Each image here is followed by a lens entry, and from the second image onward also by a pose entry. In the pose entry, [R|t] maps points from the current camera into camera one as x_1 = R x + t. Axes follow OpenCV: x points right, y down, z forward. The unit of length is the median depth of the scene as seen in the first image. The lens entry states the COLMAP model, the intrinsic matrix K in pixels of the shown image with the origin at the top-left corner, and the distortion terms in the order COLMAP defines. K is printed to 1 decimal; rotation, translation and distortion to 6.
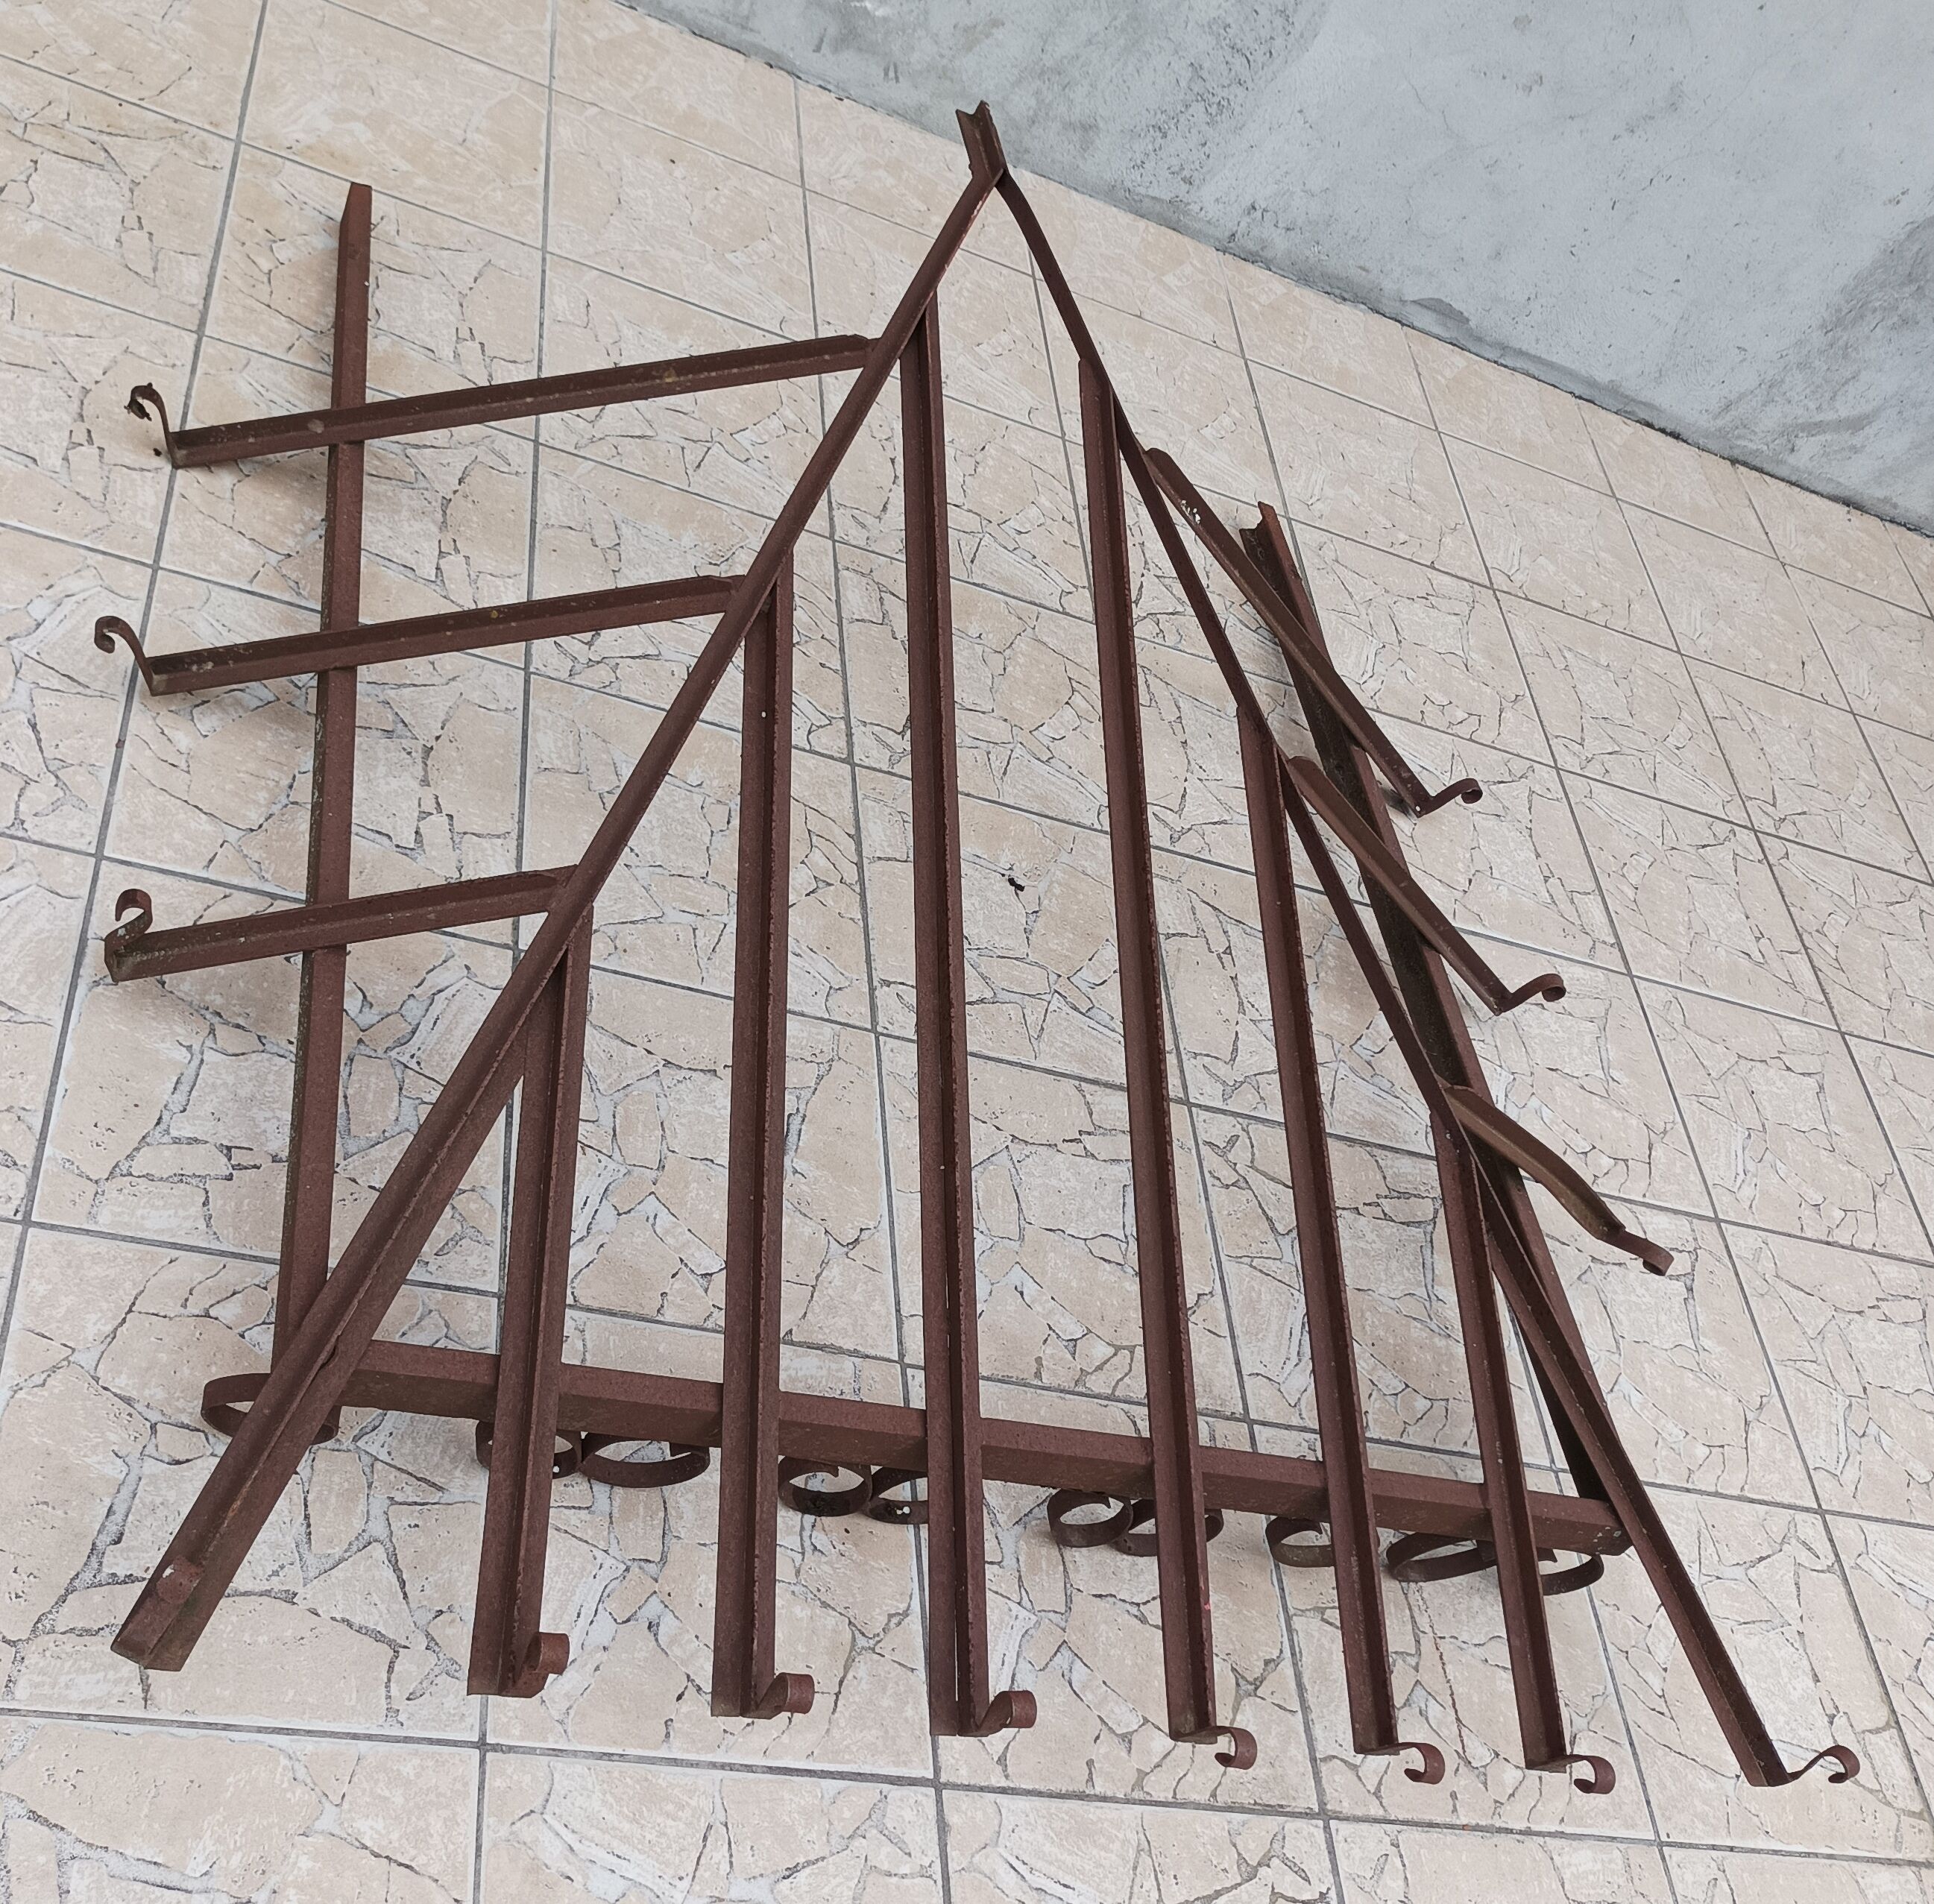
lens RADIAL K [[2271.6, 0, 970.5], [0, 2271.6, 1011.6], [0, 0, 1]] dist [0.046094, -0.070493]
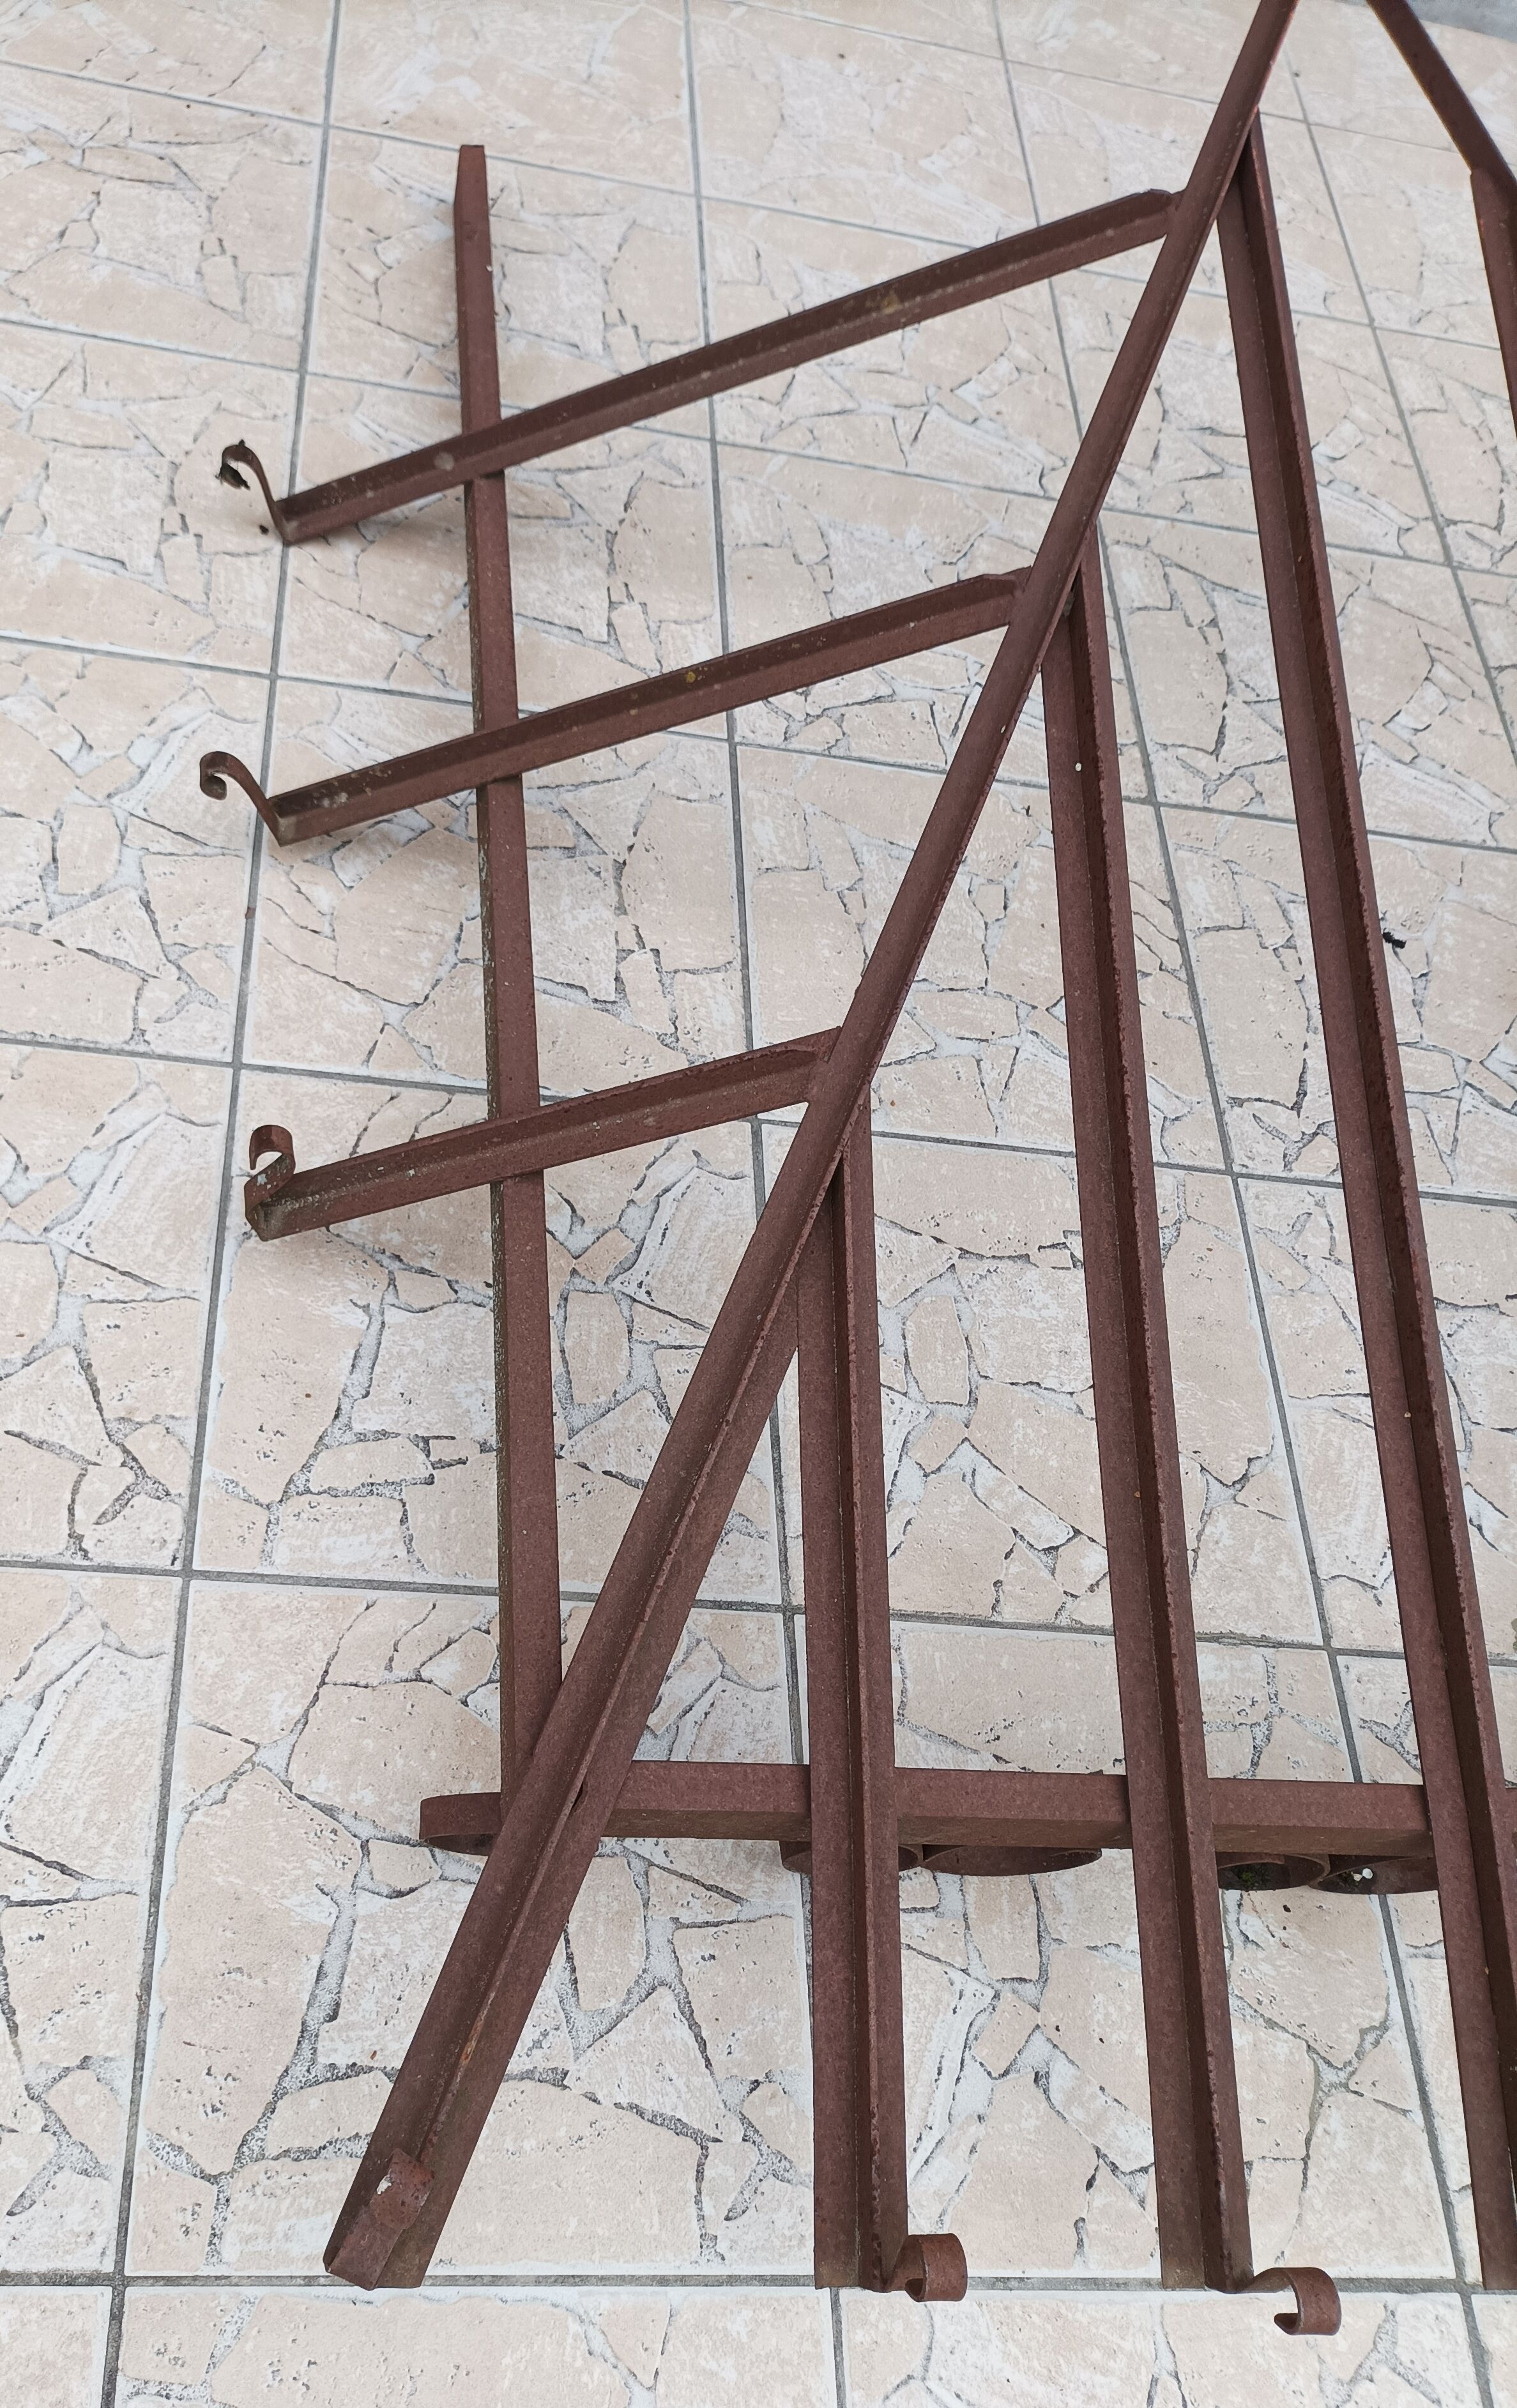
lens RADIAL K [[2062.4, 0, 580.6], [0, 2062.4, 1289.0], [0, 0, 1]] dist [0.033622, -0.044505]
pose [[0.962304, -0.062645, -0.264663, -0.076531], [0.098738, 0.987188, 0.125342, -0.065272], [0.253420, -0.146749, 0.956161, 0.312988]]
